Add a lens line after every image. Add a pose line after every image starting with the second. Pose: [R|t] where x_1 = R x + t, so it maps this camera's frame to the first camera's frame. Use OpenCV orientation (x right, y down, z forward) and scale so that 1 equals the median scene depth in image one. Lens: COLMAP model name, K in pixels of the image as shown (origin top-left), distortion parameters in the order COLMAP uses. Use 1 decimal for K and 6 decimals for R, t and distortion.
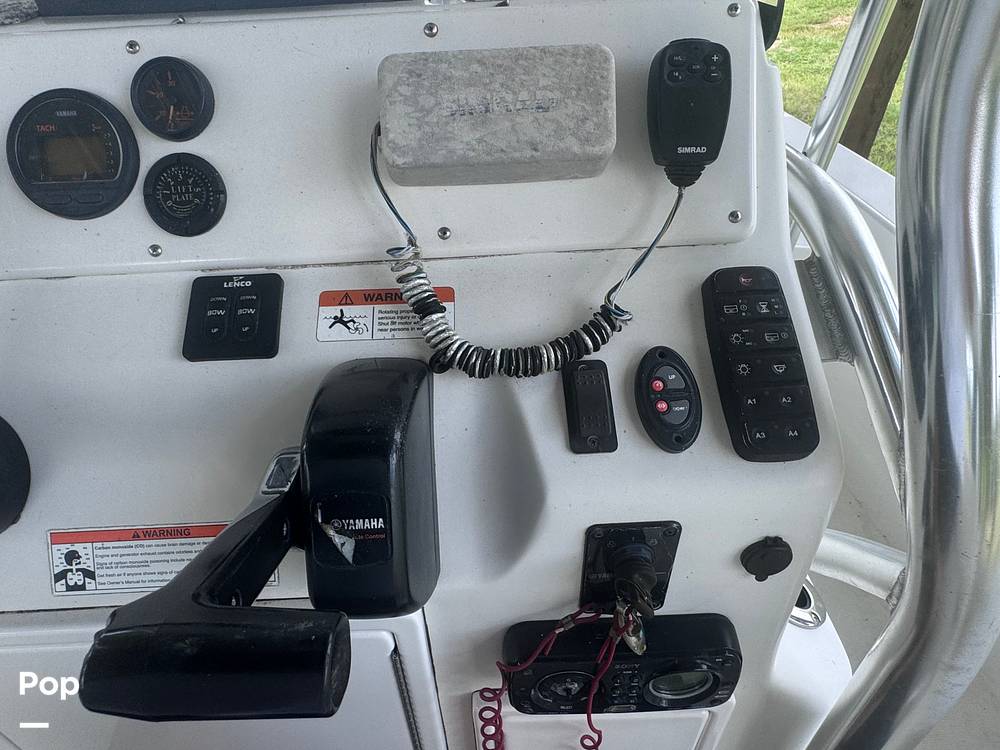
lens RADIAL K [[588.0, 0, 480.6], [0, 588.0, 368.7], [0, 0, 1]] dist [-0.001402, 0.000549]
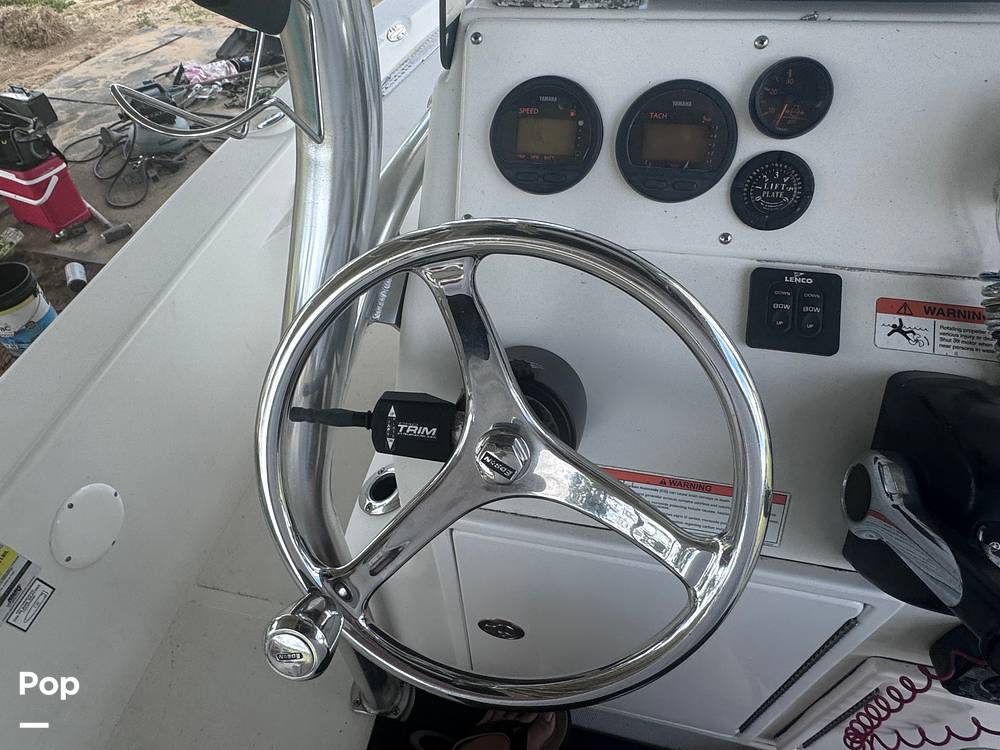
lens RADIAL K [[588.0, 0, 480.6], [0, 588.0, 368.7], [0, 0, 1]] dist [-0.001402, 0.000549]
pose [[0.968579, 0.169327, -0.182165, -0.764681], [-0.137484, 0.974890, 0.175177, -0.095491], [0.207253, -0.144627, 0.967538, -0.187308]]
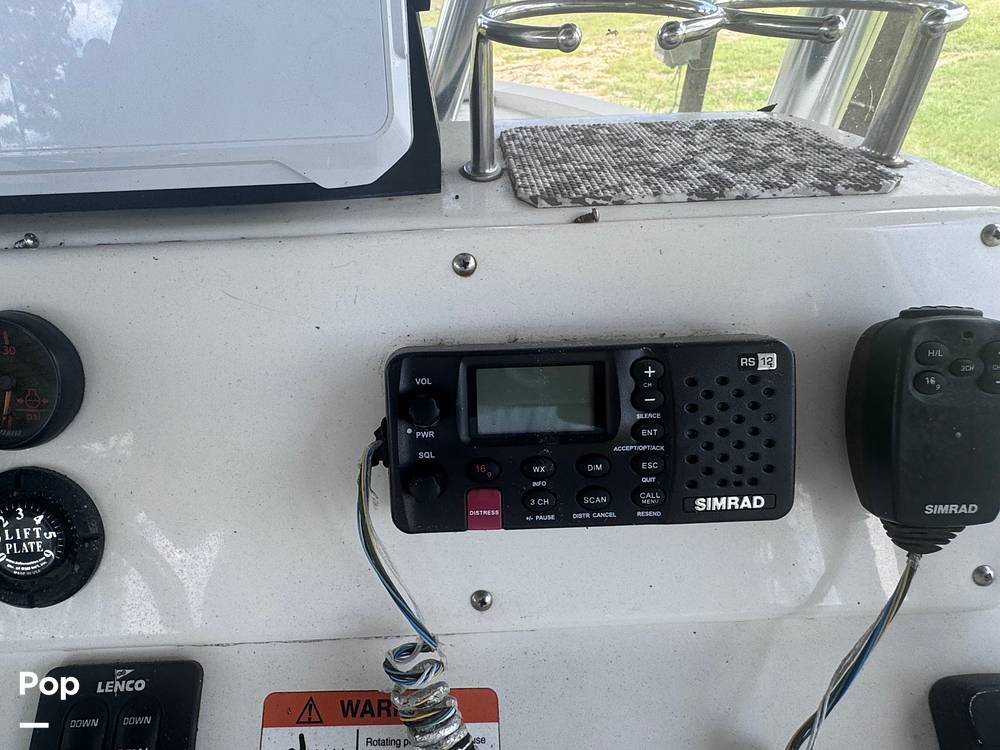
lens RADIAL K [[581.9, 0, 457.4], [0, 581.9, 374.9], [0, 0, 1]] dist [0.002784, 0.001517]
pose [[0.999966, 0.006187, 0.005431, -0.091172], [-0.005969, 0.999209, -0.039315, -0.433571], [-0.005670, 0.039281, 0.999212, 0.423075]]
